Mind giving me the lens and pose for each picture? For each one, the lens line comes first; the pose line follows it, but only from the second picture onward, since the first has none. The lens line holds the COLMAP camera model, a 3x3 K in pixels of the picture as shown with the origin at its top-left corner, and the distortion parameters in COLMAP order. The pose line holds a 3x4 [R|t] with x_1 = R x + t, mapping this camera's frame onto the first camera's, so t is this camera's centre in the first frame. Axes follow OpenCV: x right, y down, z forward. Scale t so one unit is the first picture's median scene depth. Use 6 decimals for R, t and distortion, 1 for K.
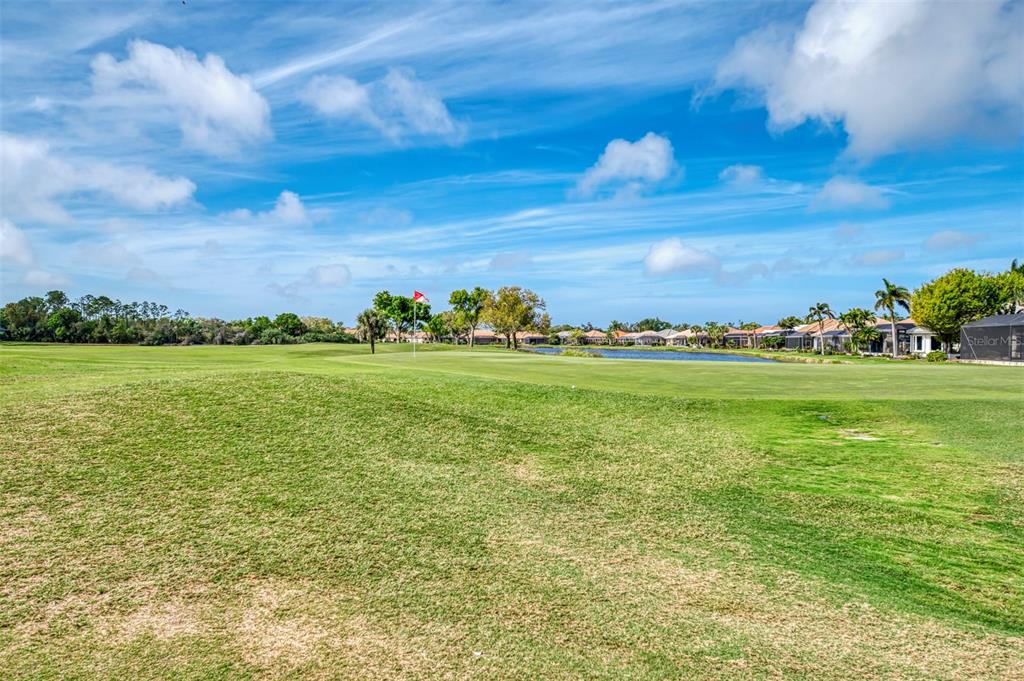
lens RADIAL K [[709.2, 0, 511.5], [0, 709.2, 340.5], [0, 0, 1]] dist [0.005314, 0.001600]
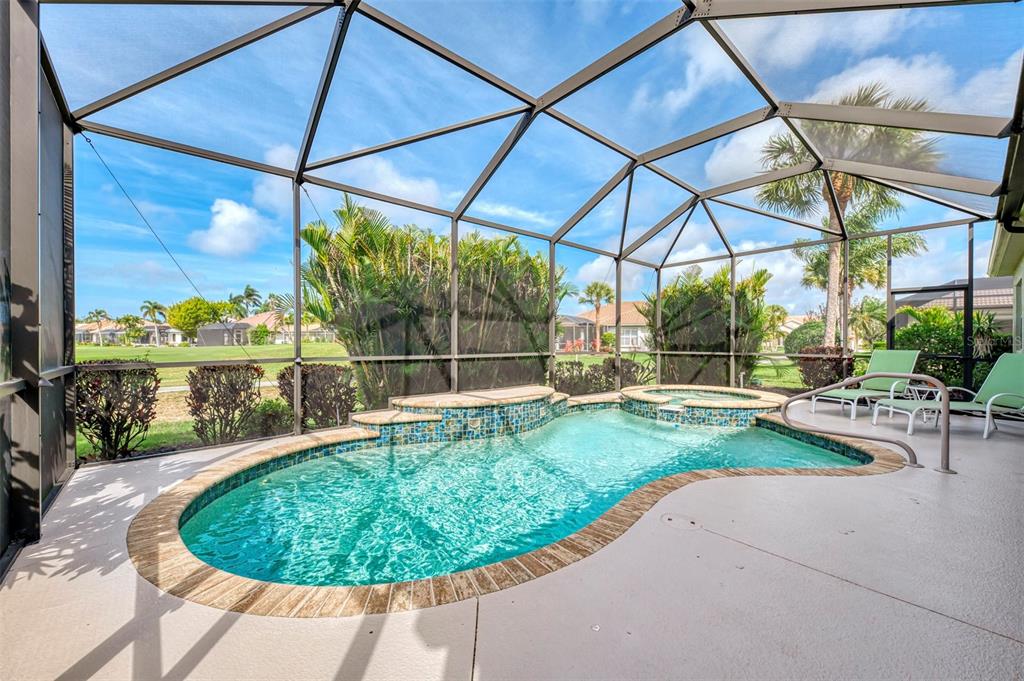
lens RADIAL K [[399.6, 0, 506.3], [0, 399.6, 340.8], [0, 0, 1]] dist [0.001255, 0.000004]
pose [[0.359130, -0.009173, 0.933243, -0.026358], [-0.001753, 0.999943, 0.010504, -0.000408], [-0.933286, -0.005408, 0.359093, -0.070854]]
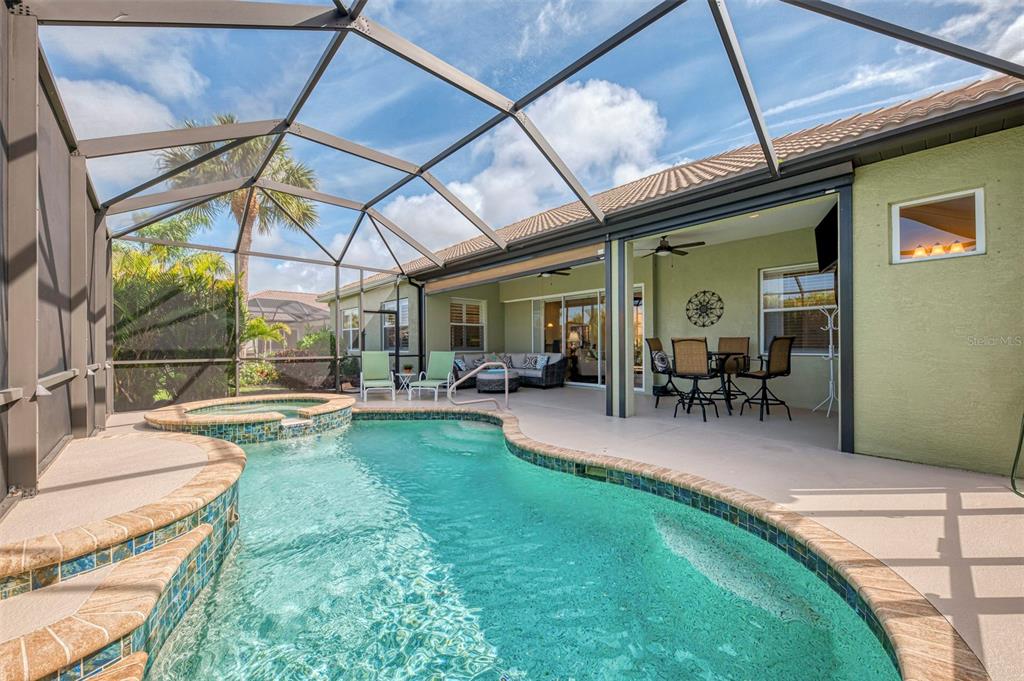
lens RADIAL K [[399.6, 0, 510.9], [0, 399.6, 344.3], [0, 0, 1]] dist [0.001255, 0.000004]
pose [[-0.940108, -0.004063, 0.340853, 0.117938], [-0.003148, 0.999990, 0.003237, 0.001334], [-0.340863, 0.001970, -0.940111, 0.201457]]
